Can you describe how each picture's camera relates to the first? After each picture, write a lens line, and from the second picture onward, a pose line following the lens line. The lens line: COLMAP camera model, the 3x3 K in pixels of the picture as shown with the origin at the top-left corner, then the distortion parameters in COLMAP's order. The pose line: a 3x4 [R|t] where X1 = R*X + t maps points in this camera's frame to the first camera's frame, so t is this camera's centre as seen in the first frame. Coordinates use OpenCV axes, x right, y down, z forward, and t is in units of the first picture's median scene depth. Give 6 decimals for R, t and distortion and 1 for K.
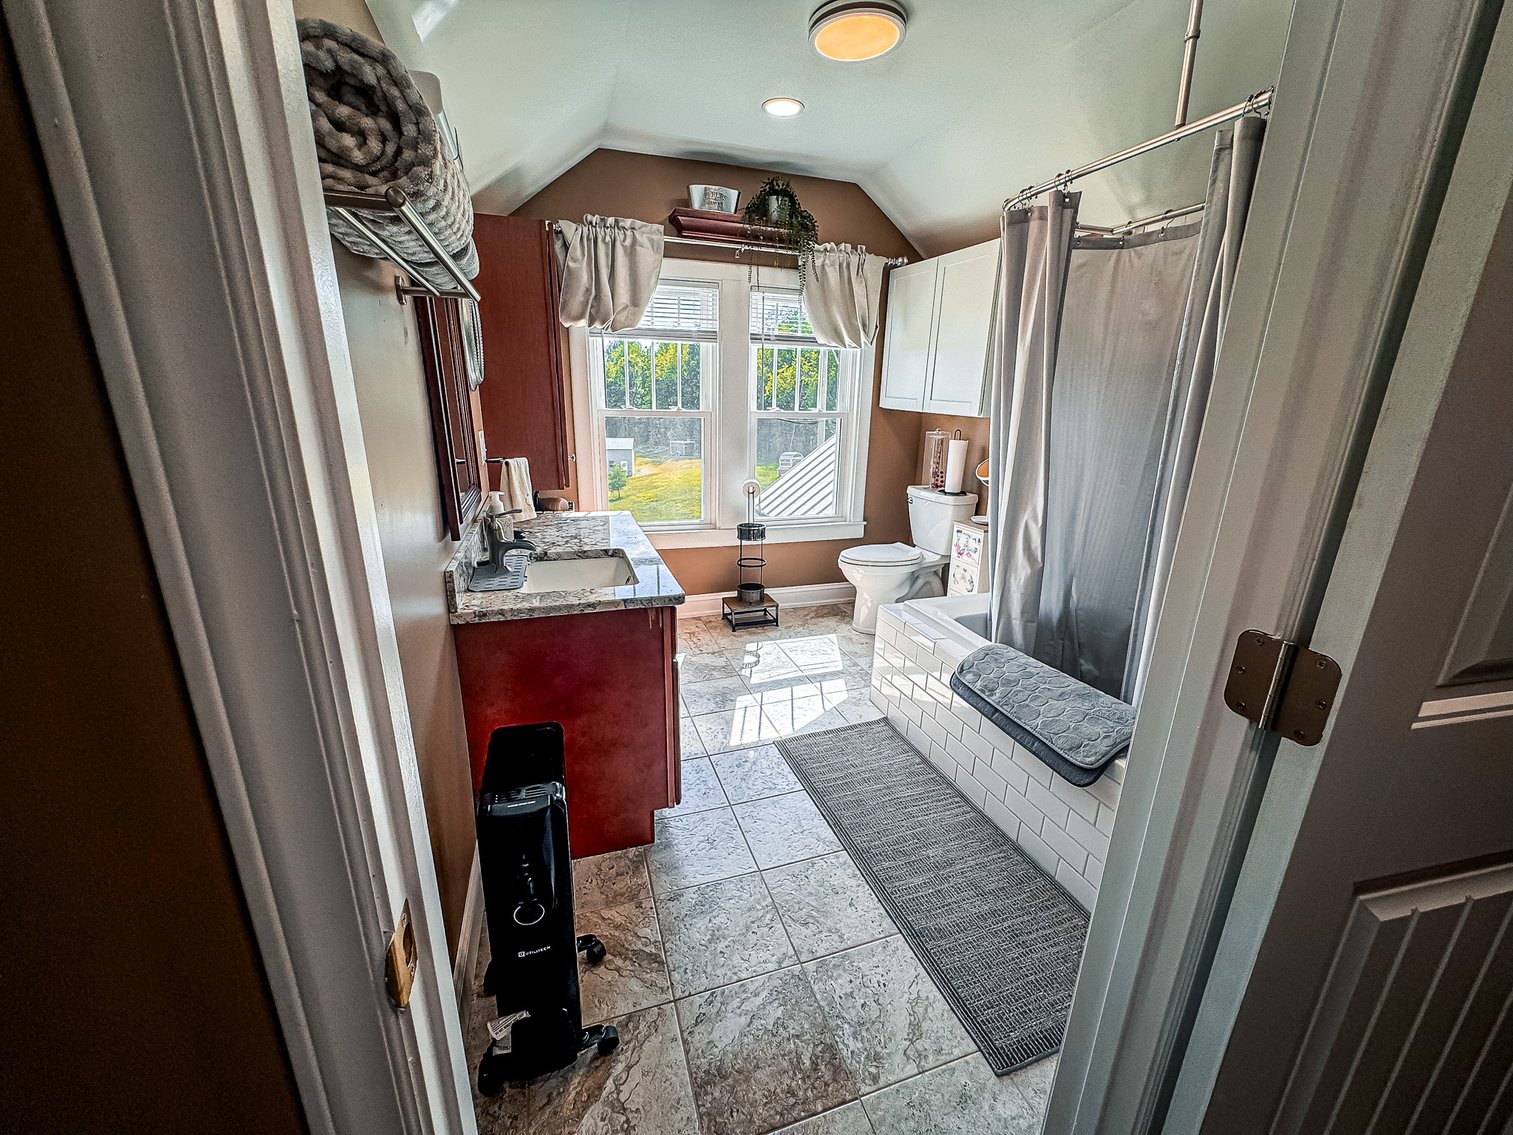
lens RADIAL K [[607.3, 0, 758.9], [0, 607.3, 564.0], [0, 0, 1]] dist [-0.000273, -0.000002]
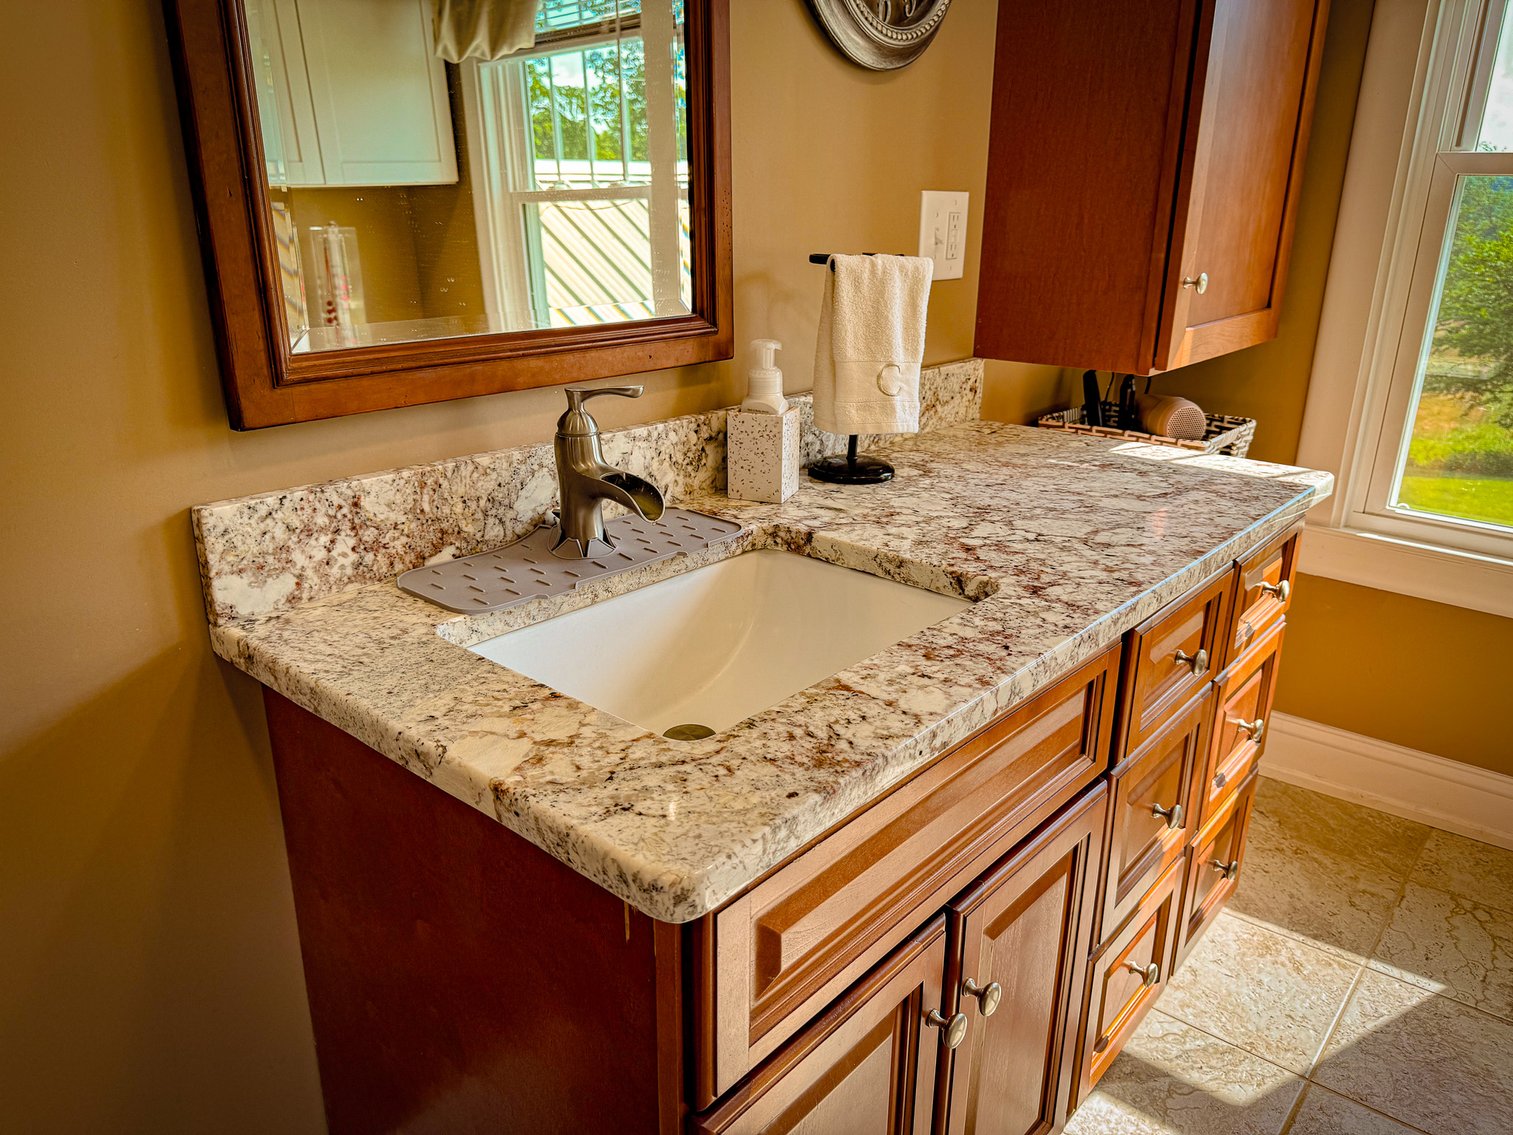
lens RADIAL K [[1077.0, 0, 756.5], [0, 1077.0, 567.5], [0, 0, 1]] dist [0.047567, -0.056887]
pose [[0.505808, 0.270242, -0.819224, 0.108550], [-0.225033, 0.958117, 0.177119, -0.082238], [0.832778, 0.094764, 0.545437, 0.527077]]
